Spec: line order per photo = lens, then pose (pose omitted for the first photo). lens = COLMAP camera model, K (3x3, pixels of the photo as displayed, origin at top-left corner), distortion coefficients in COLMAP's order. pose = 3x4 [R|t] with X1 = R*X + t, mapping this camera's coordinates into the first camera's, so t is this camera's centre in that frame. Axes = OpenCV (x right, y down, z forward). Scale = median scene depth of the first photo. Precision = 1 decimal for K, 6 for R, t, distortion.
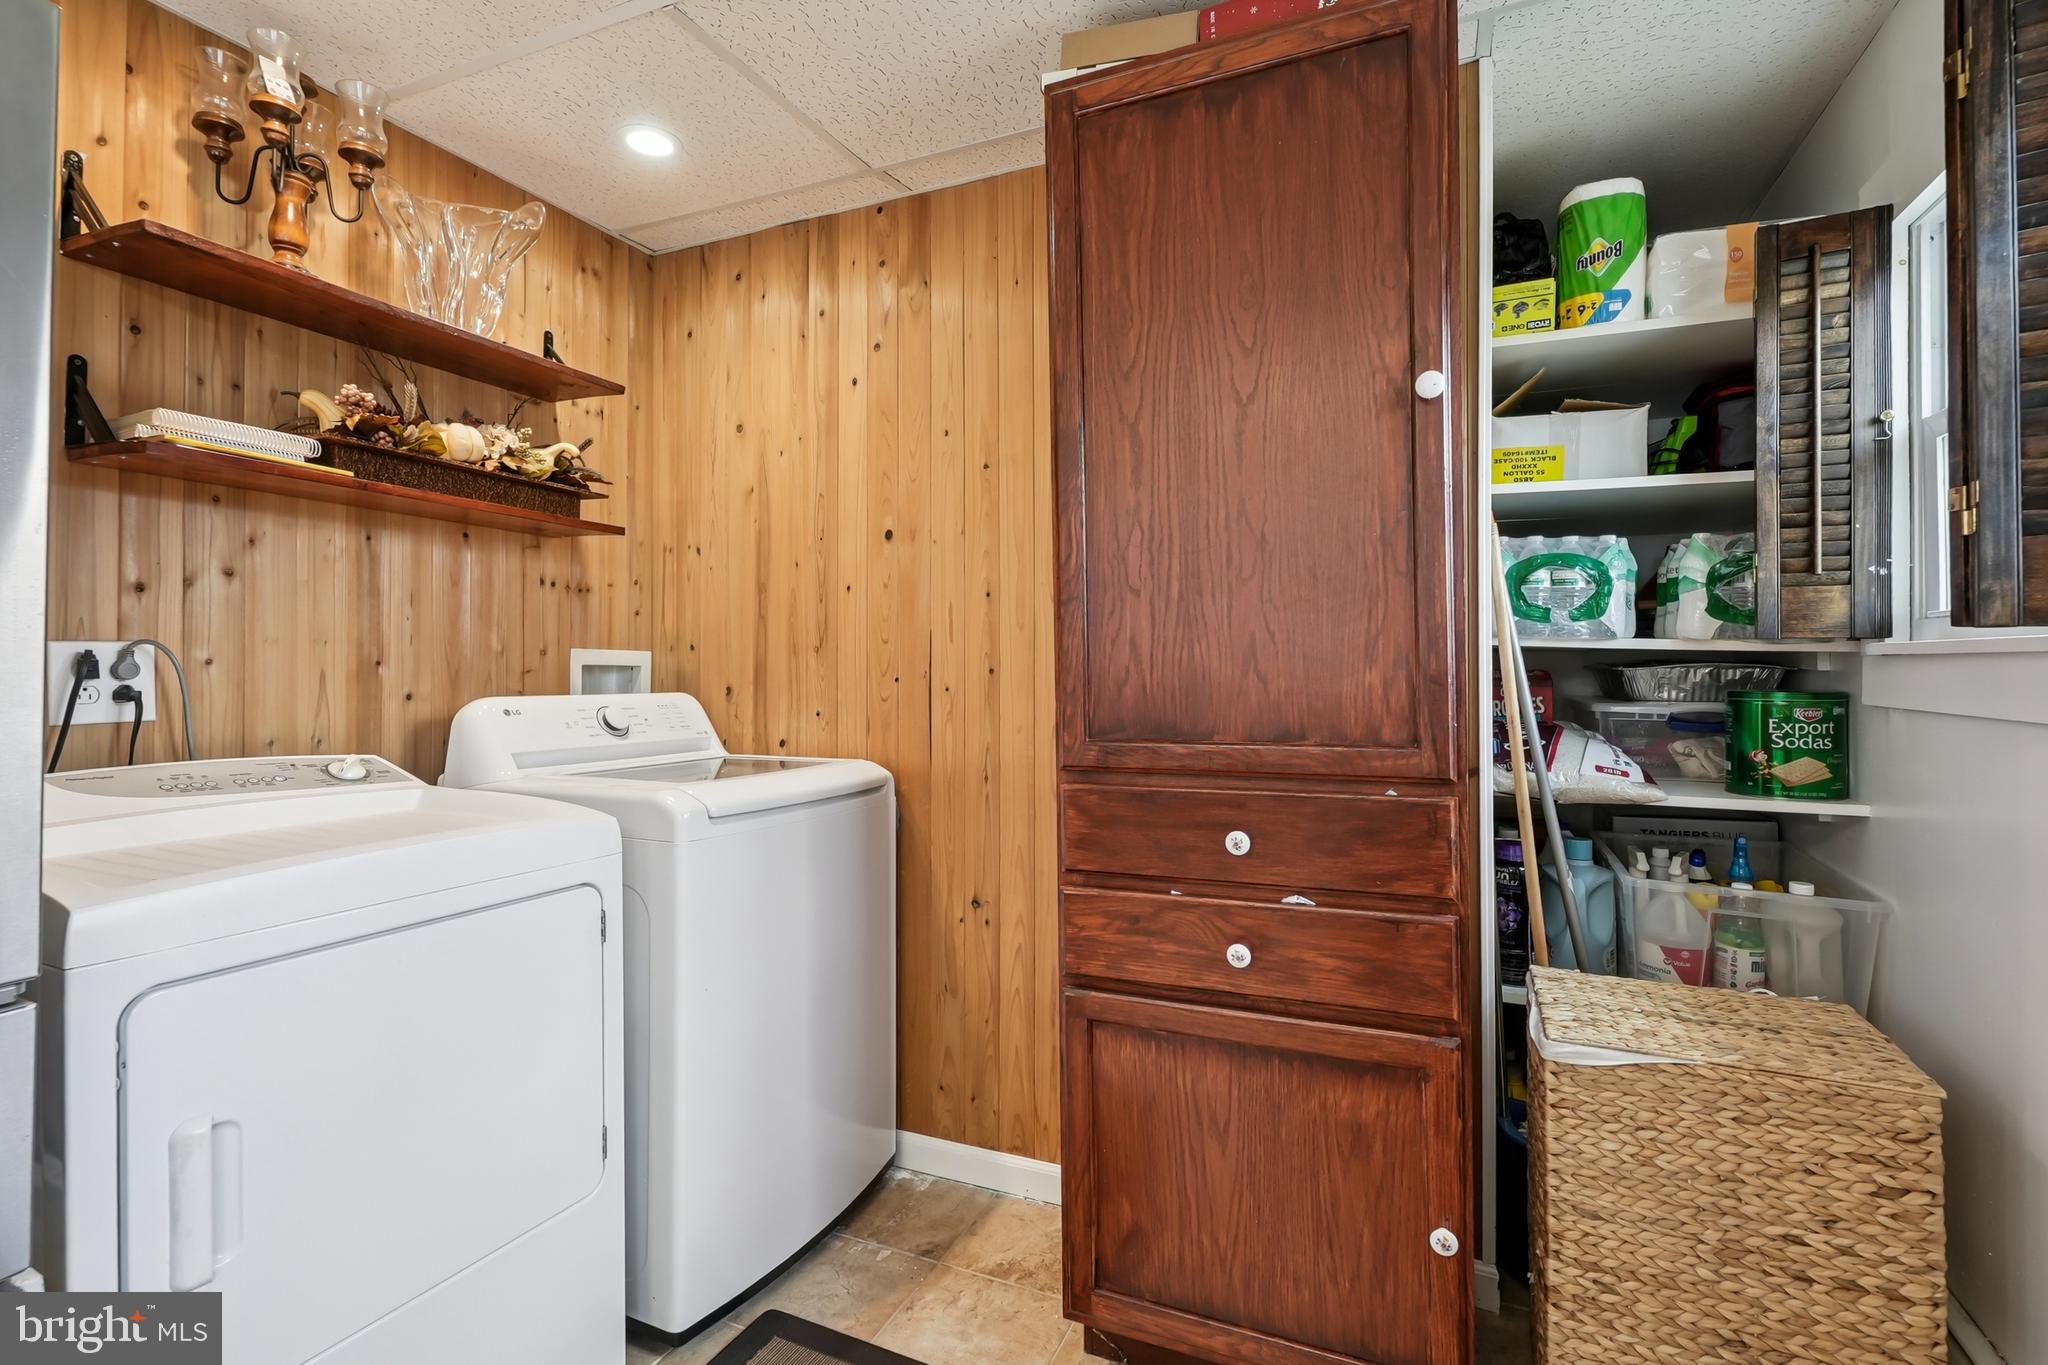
lens RADIAL K [[956.4, 0, 1004.3], [0, 956.4, 684.4], [0, 0, 1]] dist [-0.001483, -0.001673]
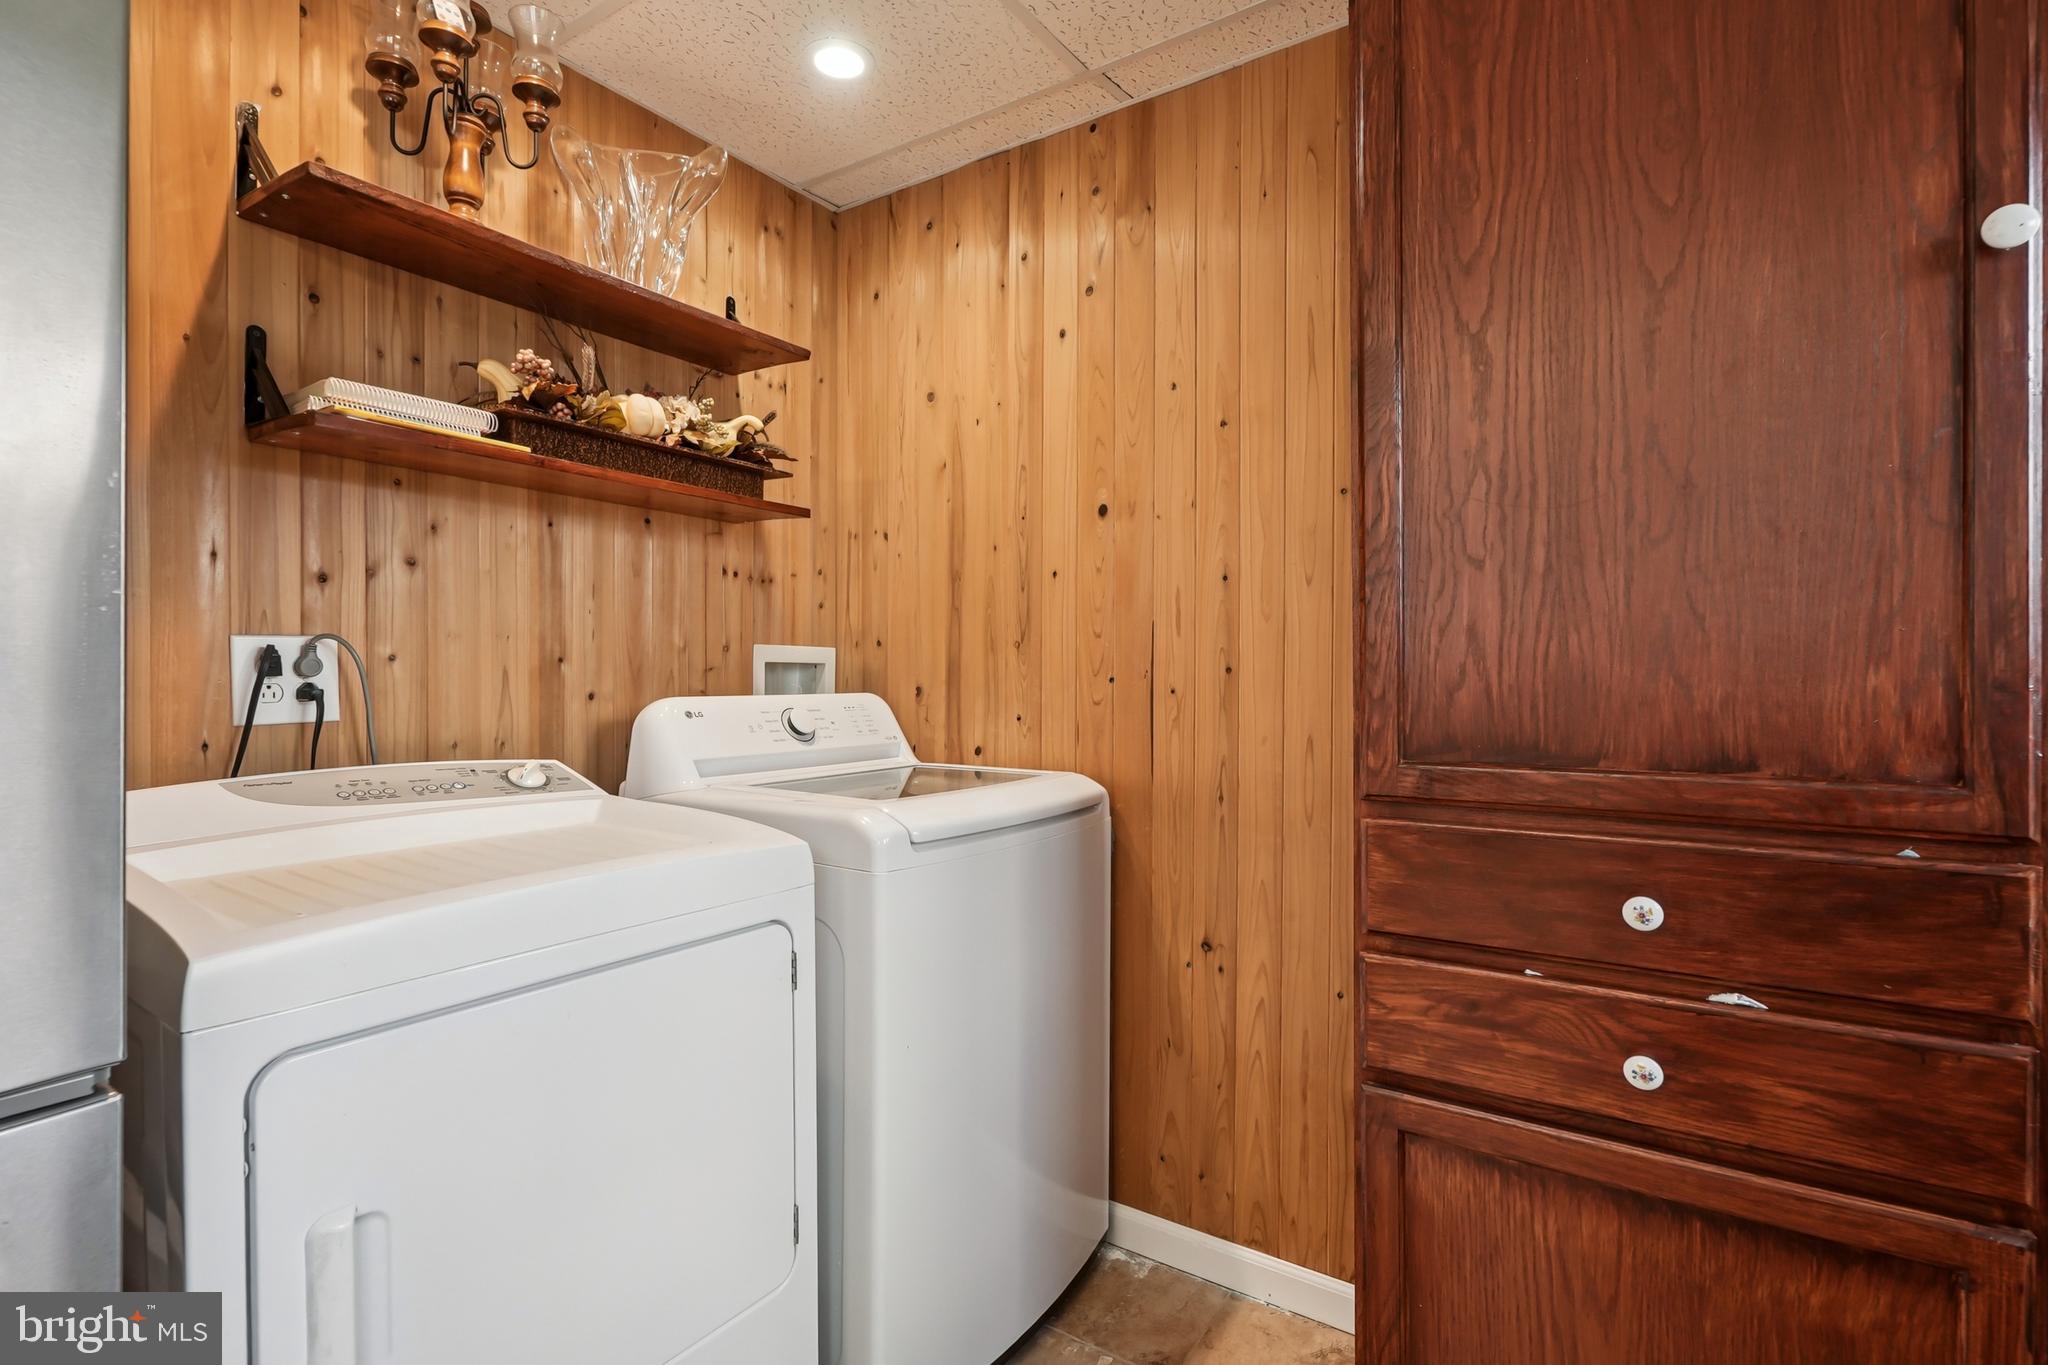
lens RADIAL K [[965.5, 0, 979.0], [0, 965.5, 710.4], [0, 0, 1]] dist [-0.001472, 0.000358]
pose [[0.981613, 0.010404, -0.190599, -0.089036], [-0.005049, 0.999579, 0.028560, -0.002196], [0.190816, -0.027072, 0.981252, 0.180174]]
